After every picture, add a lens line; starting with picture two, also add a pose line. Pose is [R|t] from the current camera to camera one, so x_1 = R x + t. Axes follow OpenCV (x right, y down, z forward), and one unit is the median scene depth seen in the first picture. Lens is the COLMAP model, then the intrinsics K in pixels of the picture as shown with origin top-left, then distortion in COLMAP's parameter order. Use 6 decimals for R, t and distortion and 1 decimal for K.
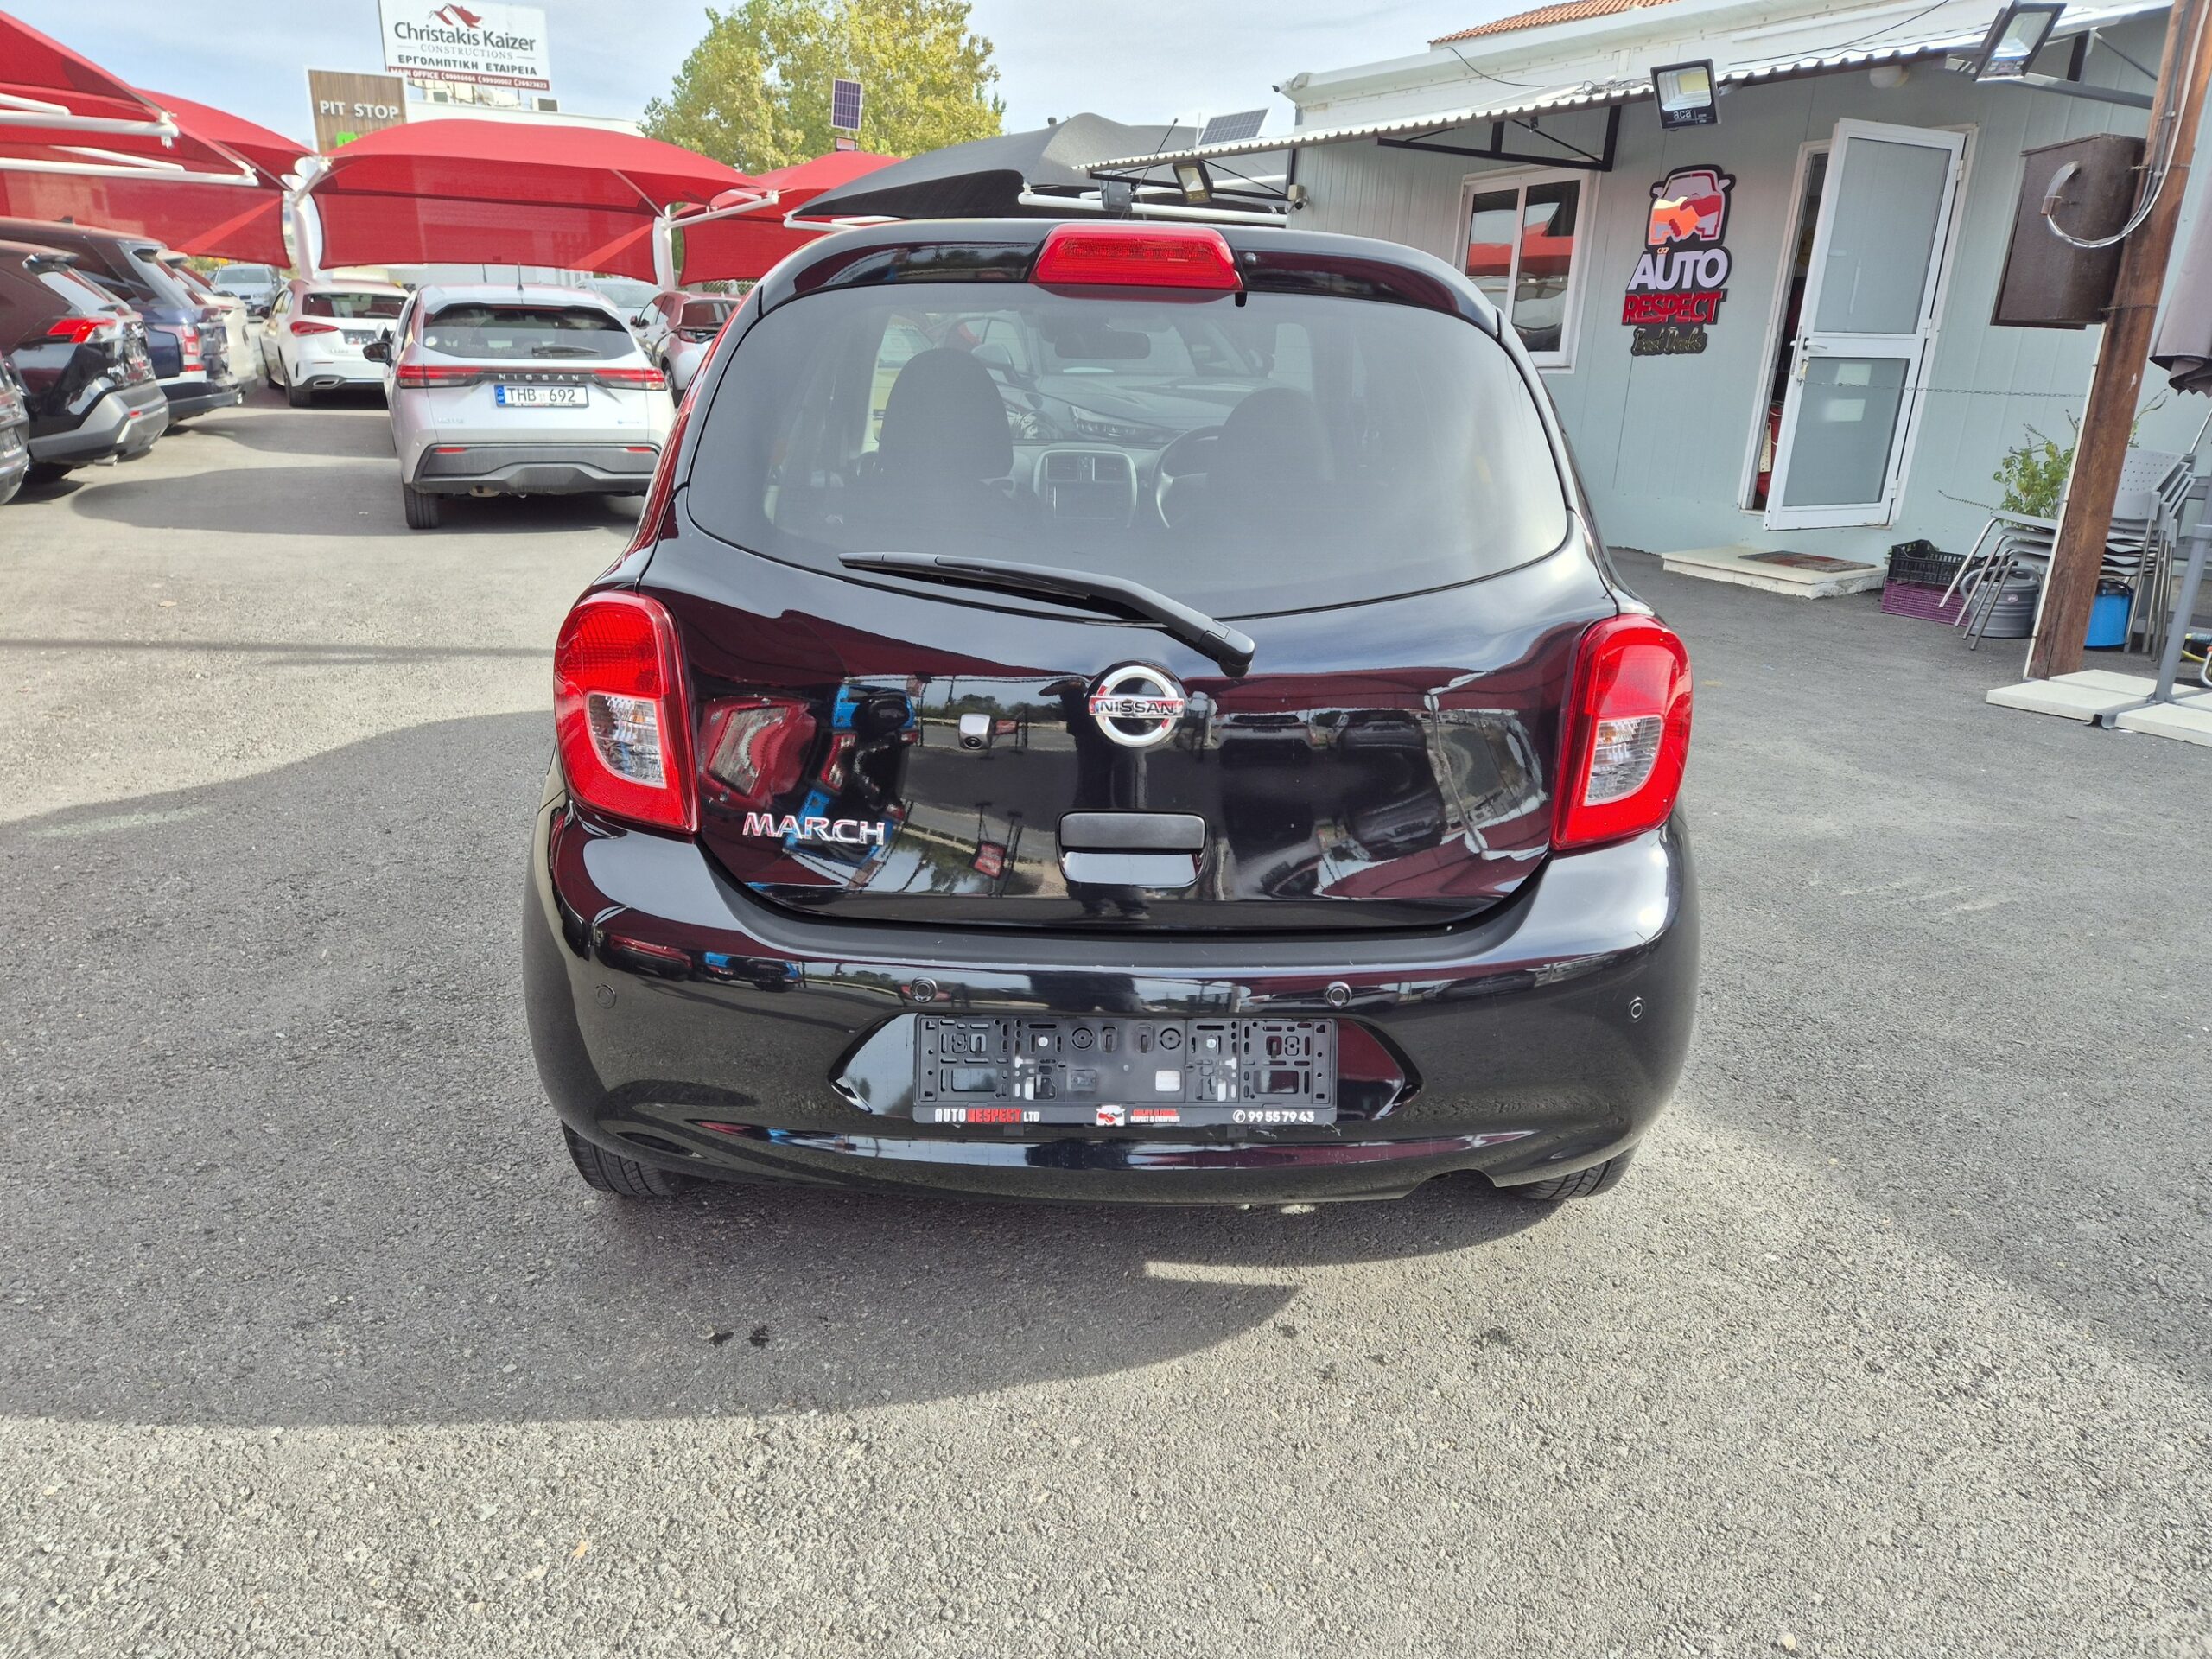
lens RADIAL K [[1488.3, 0, 1105.6], [0, 1488.3, 806.5], [0, 0, 1]] dist [0.097645, -0.086445]
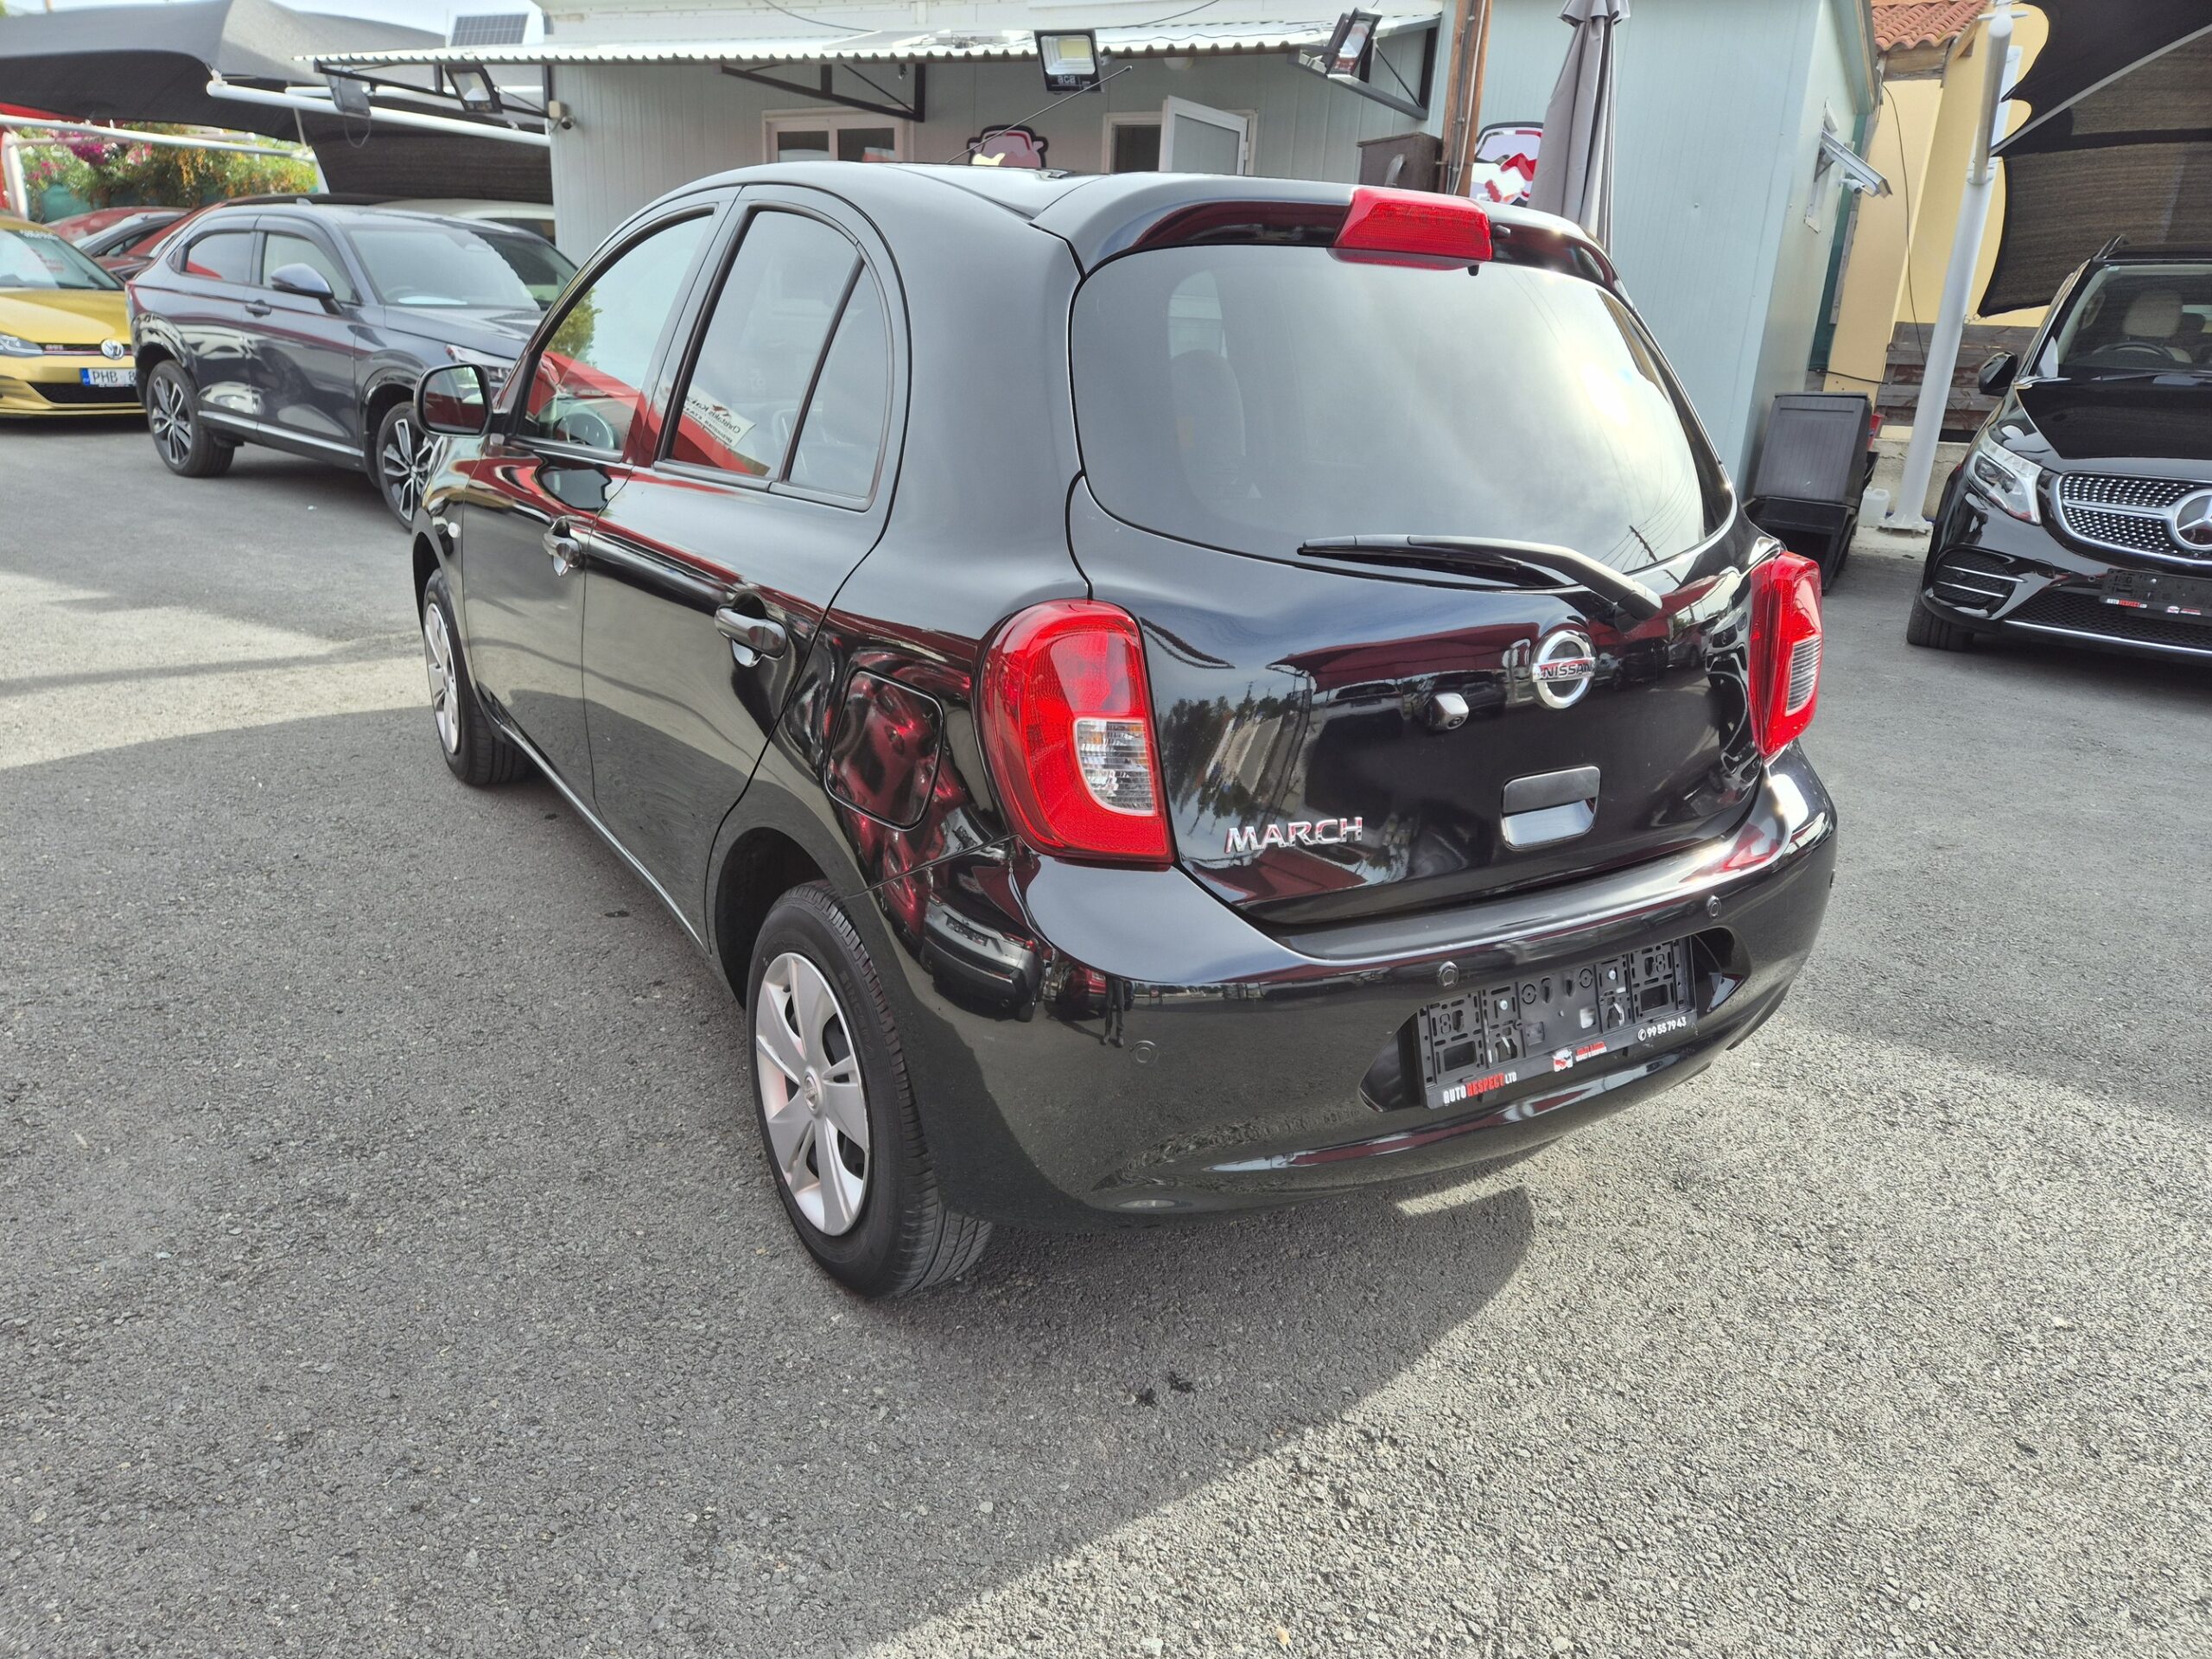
lens RADIAL K [[1493.6, 0, 1106.0], [0, 1493.6, 829.5], [0, 0, 1]] dist [0.093292, -0.092830]
pose [[0.858389, -0.152208, 0.489899, -0.140484], [0.127848, 0.988311, 0.083049, -0.015181], [-0.496813, -0.008656, 0.867814, 0.043774]]
